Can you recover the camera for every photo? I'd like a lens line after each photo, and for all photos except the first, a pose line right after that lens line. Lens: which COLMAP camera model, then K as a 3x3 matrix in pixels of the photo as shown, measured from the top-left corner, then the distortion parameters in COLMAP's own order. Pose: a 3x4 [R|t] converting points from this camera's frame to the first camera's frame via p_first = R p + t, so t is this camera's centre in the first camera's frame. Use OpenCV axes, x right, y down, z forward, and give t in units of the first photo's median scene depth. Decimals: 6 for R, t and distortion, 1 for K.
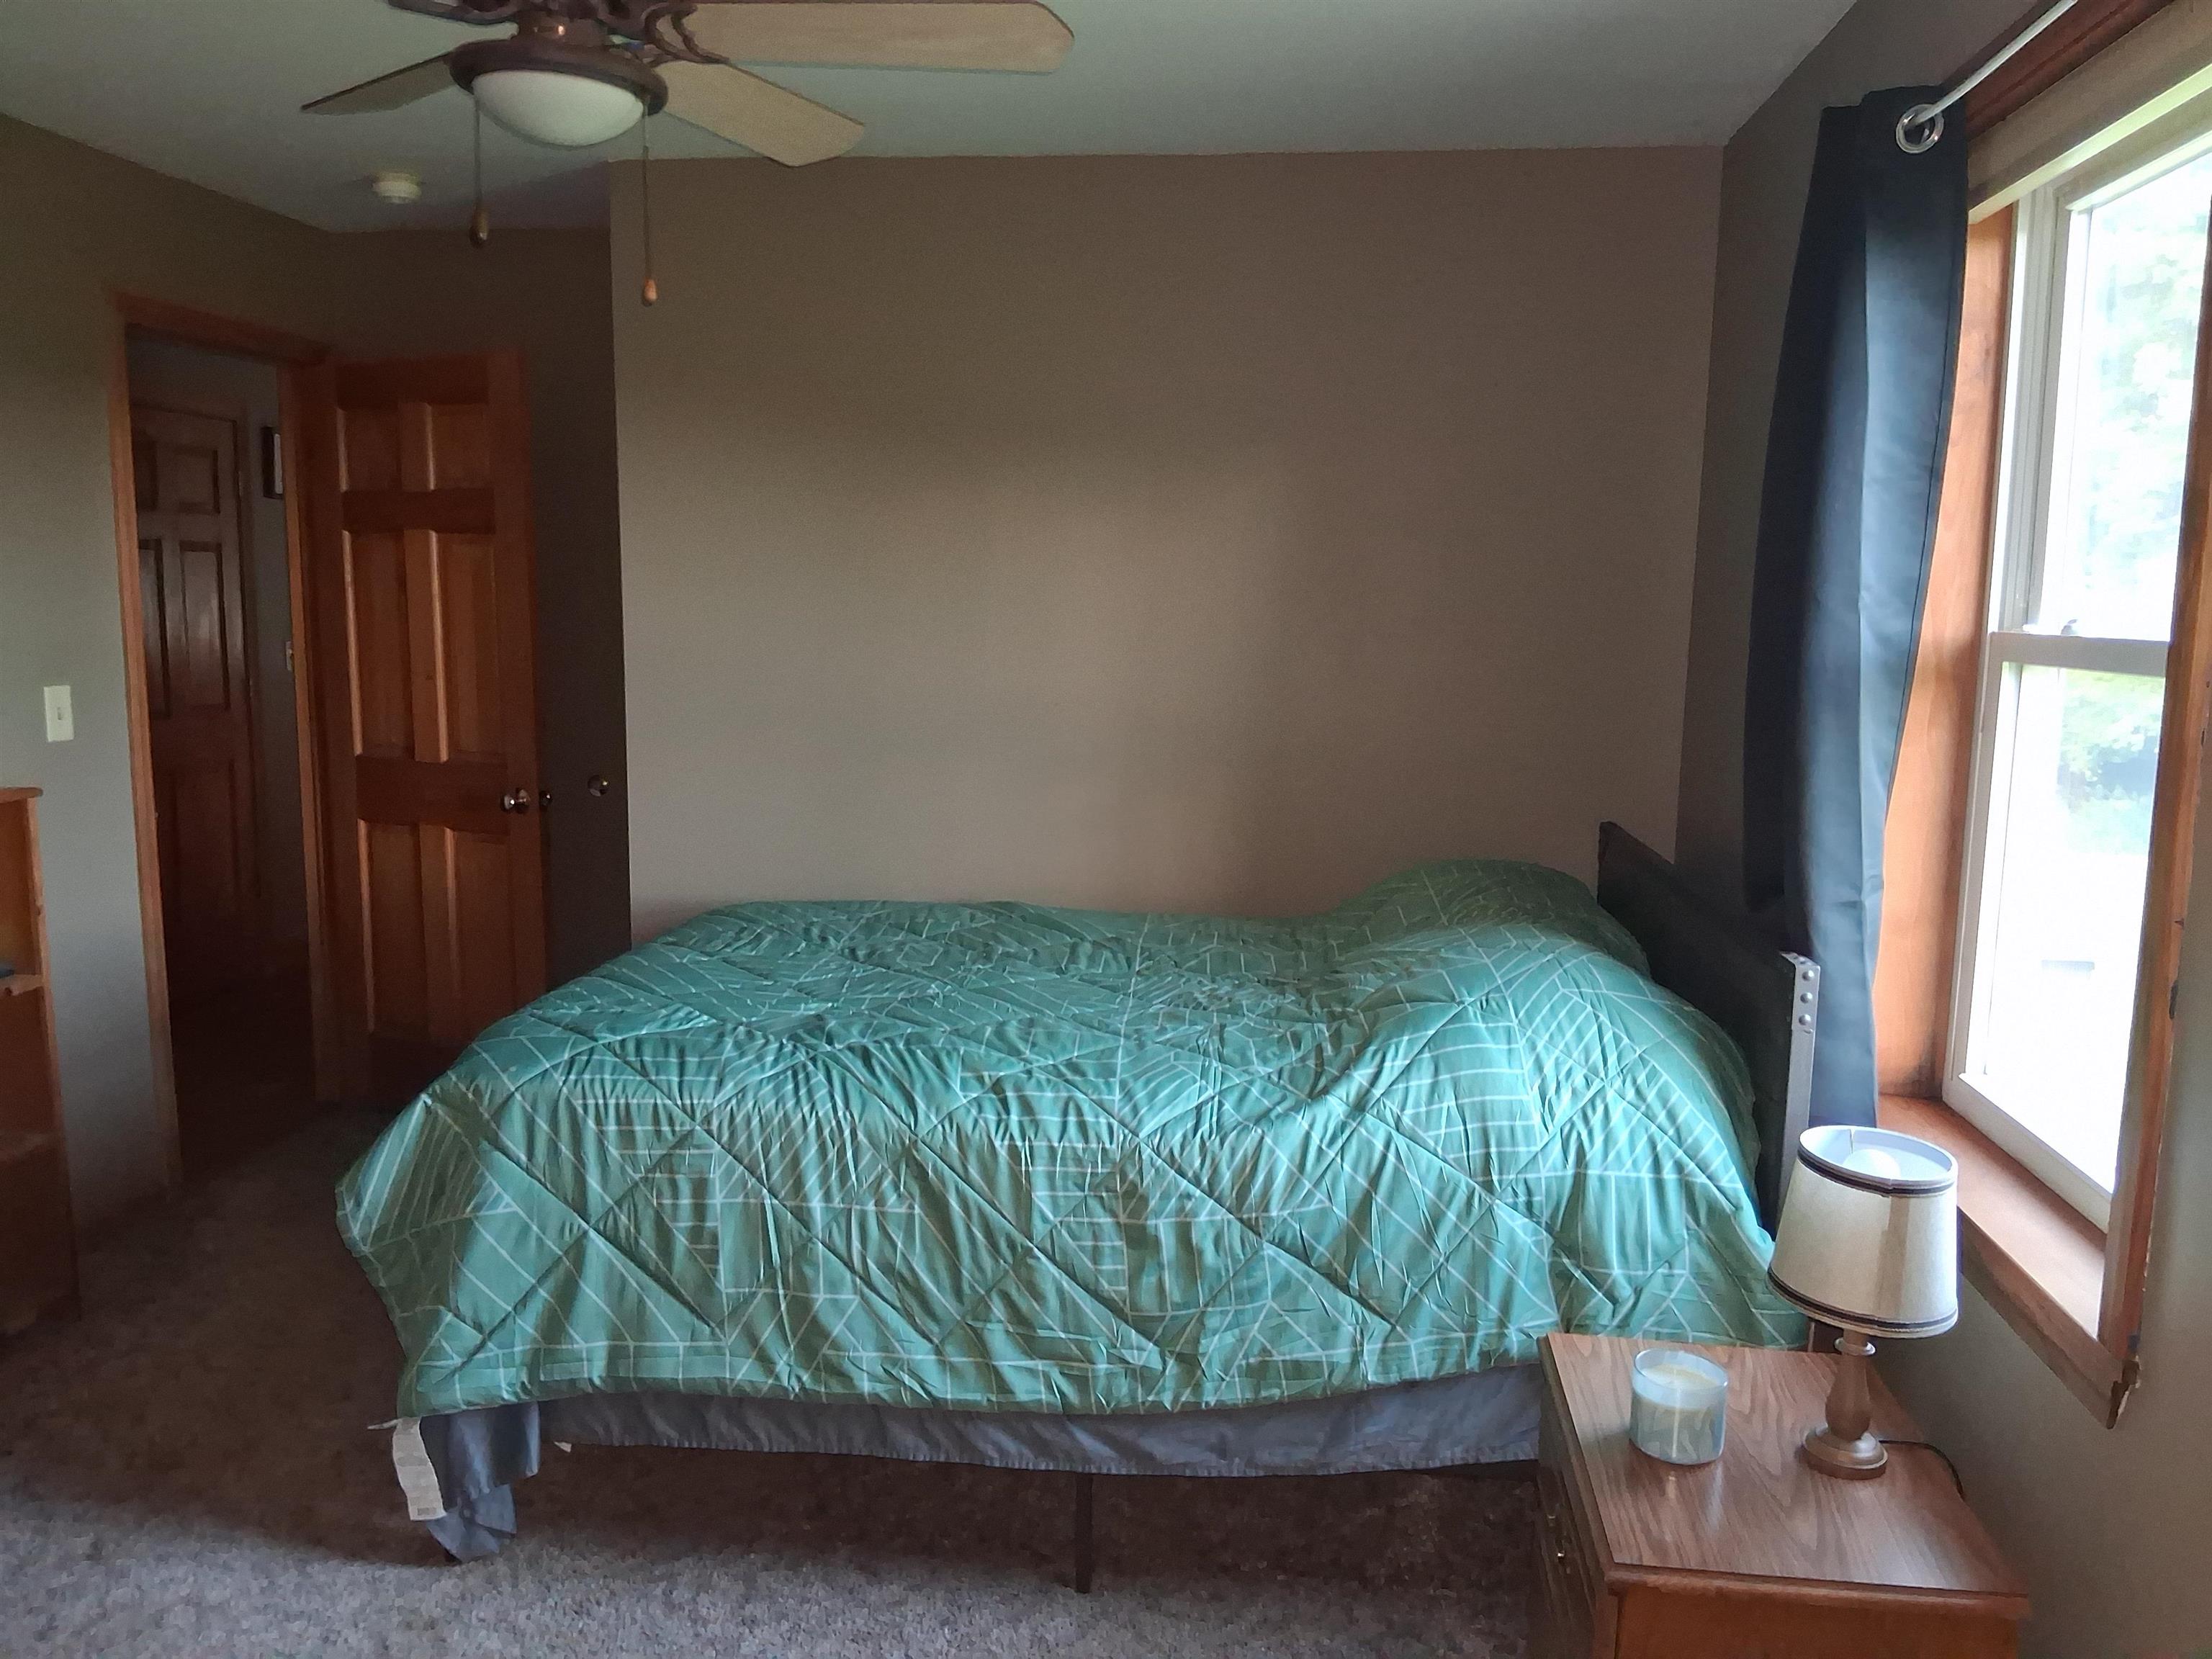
lens RADIAL K [[1675.0, 0, 1106.0], [0, 1675.0, 829.5], [0, 0, 1]] dist [0.144003, -0.244880]
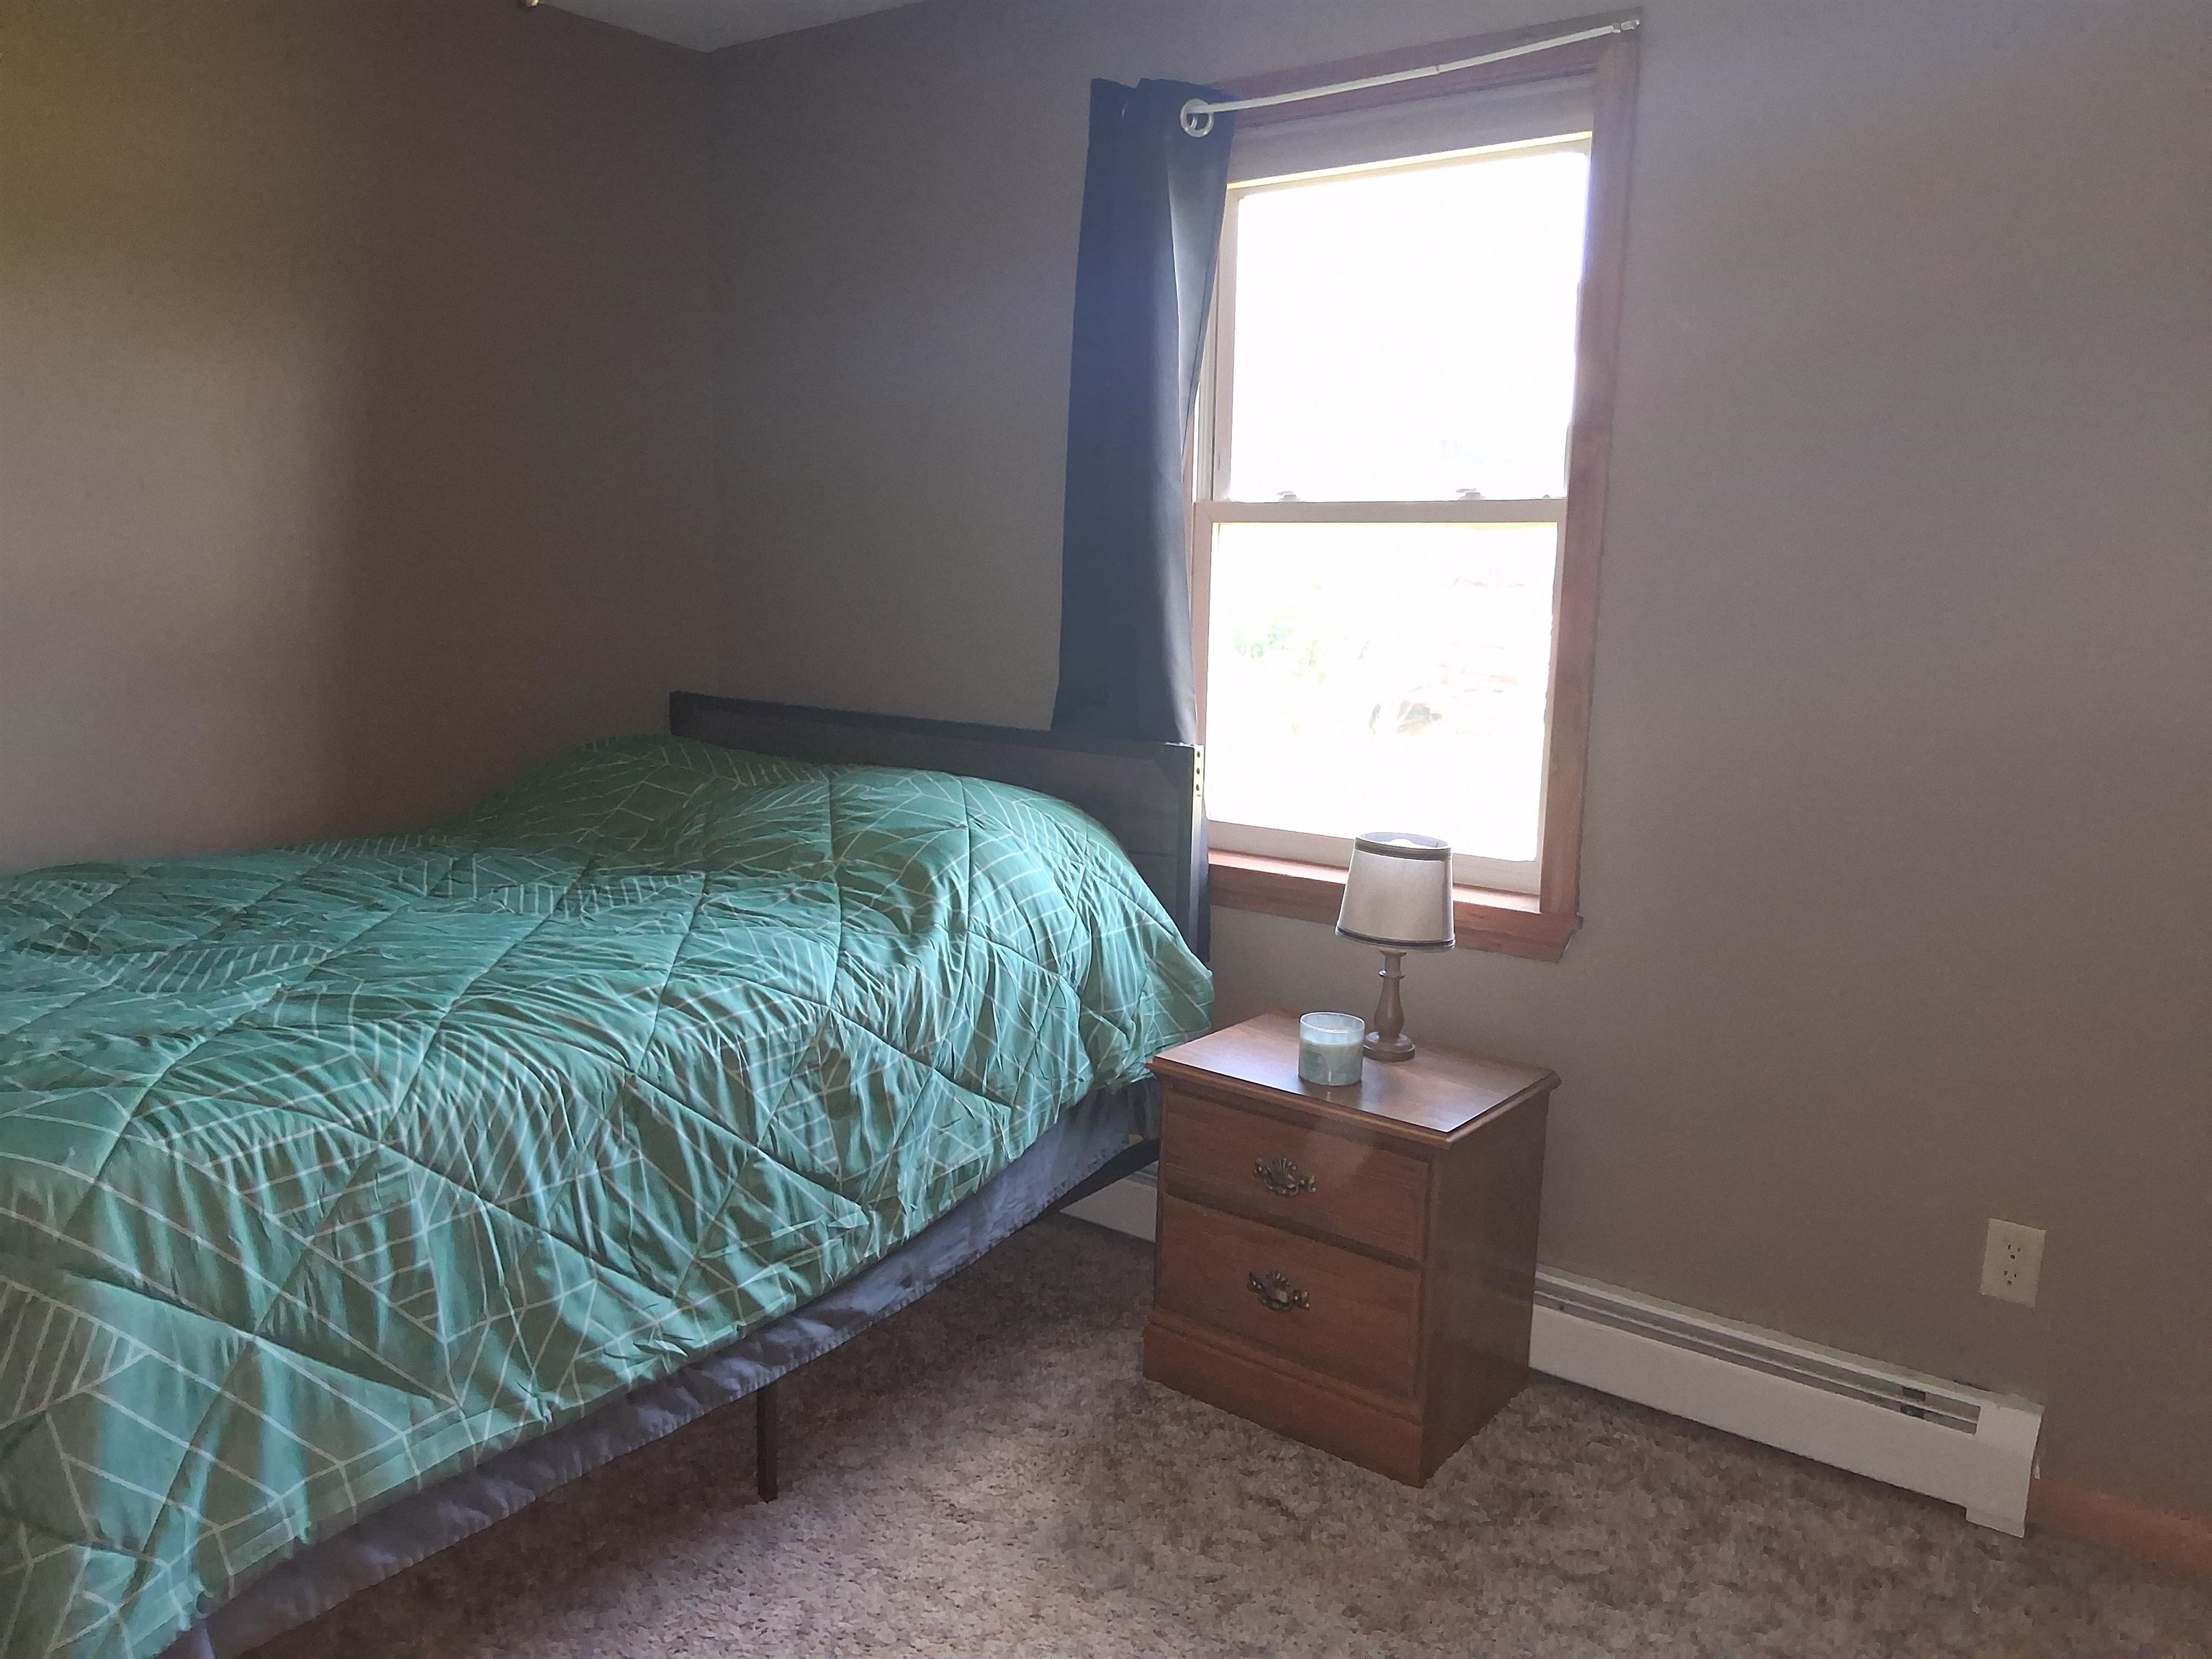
lens RADIAL K [[1675.0, 0, 1106.0], [0, 1675.0, 829.5], [0, 0, 1]] dist [0.144003, -0.244880]
pose [[0.496497, -0.146016, 0.855669, -0.709151], [0.109669, 0.988403, 0.105032, -0.002872], [-0.861083, 0.041692, 0.506753, 0.354113]]
